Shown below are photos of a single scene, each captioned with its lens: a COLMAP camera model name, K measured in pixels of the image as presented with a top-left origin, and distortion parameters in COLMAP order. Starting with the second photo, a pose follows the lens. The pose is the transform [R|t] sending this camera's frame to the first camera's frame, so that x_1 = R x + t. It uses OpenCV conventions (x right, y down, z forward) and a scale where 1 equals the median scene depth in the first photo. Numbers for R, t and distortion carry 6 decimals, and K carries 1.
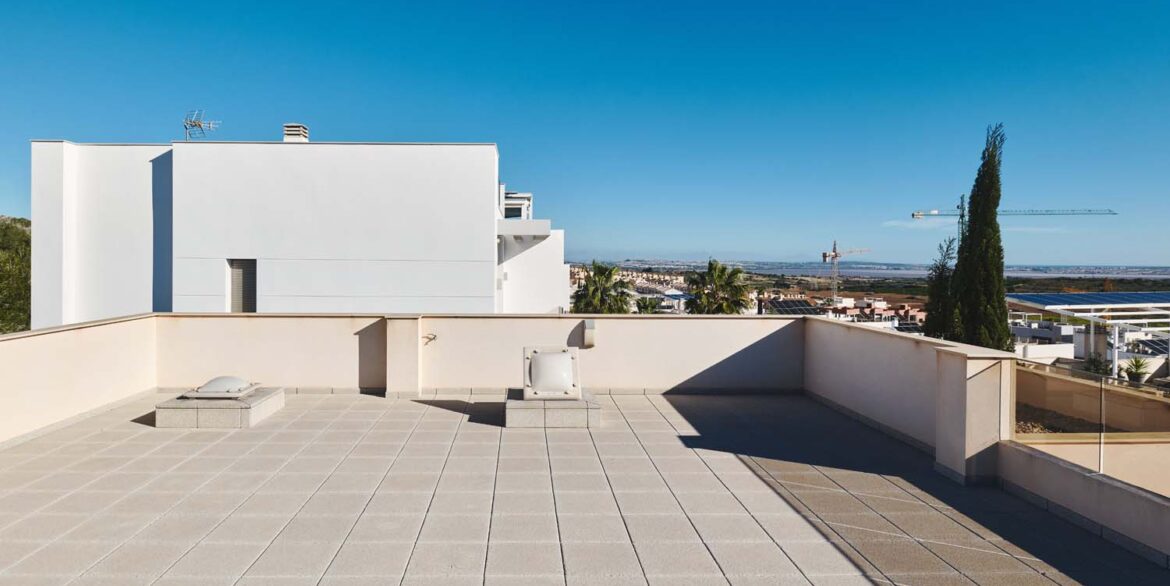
lens RADIAL K [[690.4, 0, 587.7], [0, 690.4, 292.1], [0, 0, 1]] dist [-0.007251, -0.000600]
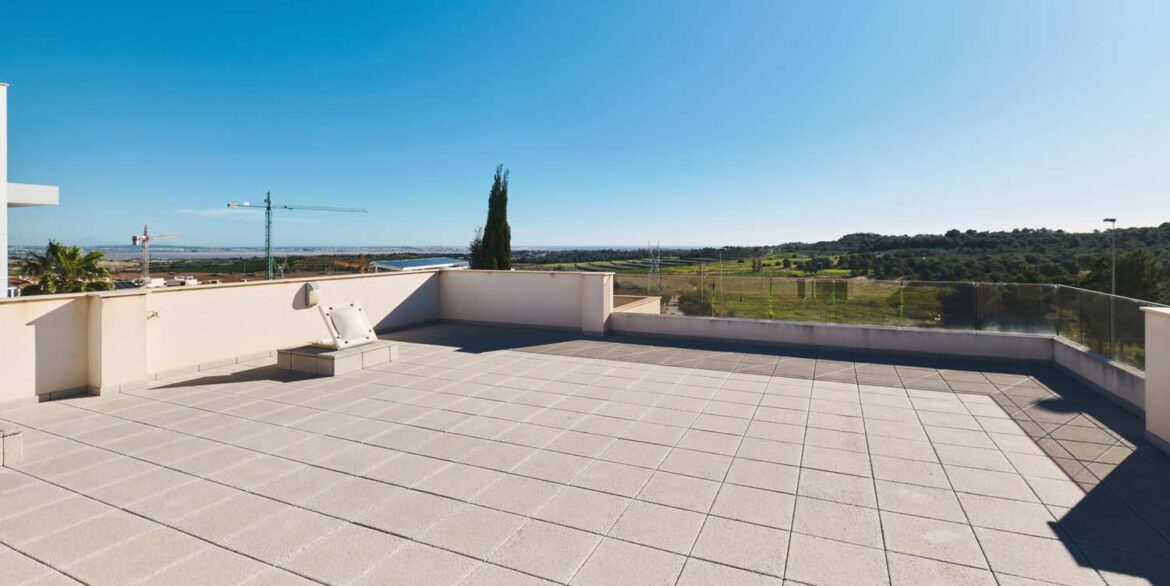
lens RADIAL K [[530.4, 0, 585.5], [0, 530.4, 288.4], [0, 0, 1]] dist [0.003242, -0.000075]
pose [[0.428135, -0.080441, 0.900127, -0.109218], [0.048564, 0.996639, 0.065967, 0.002560], [-0.902409, 0.015471, 0.430603, 0.039587]]
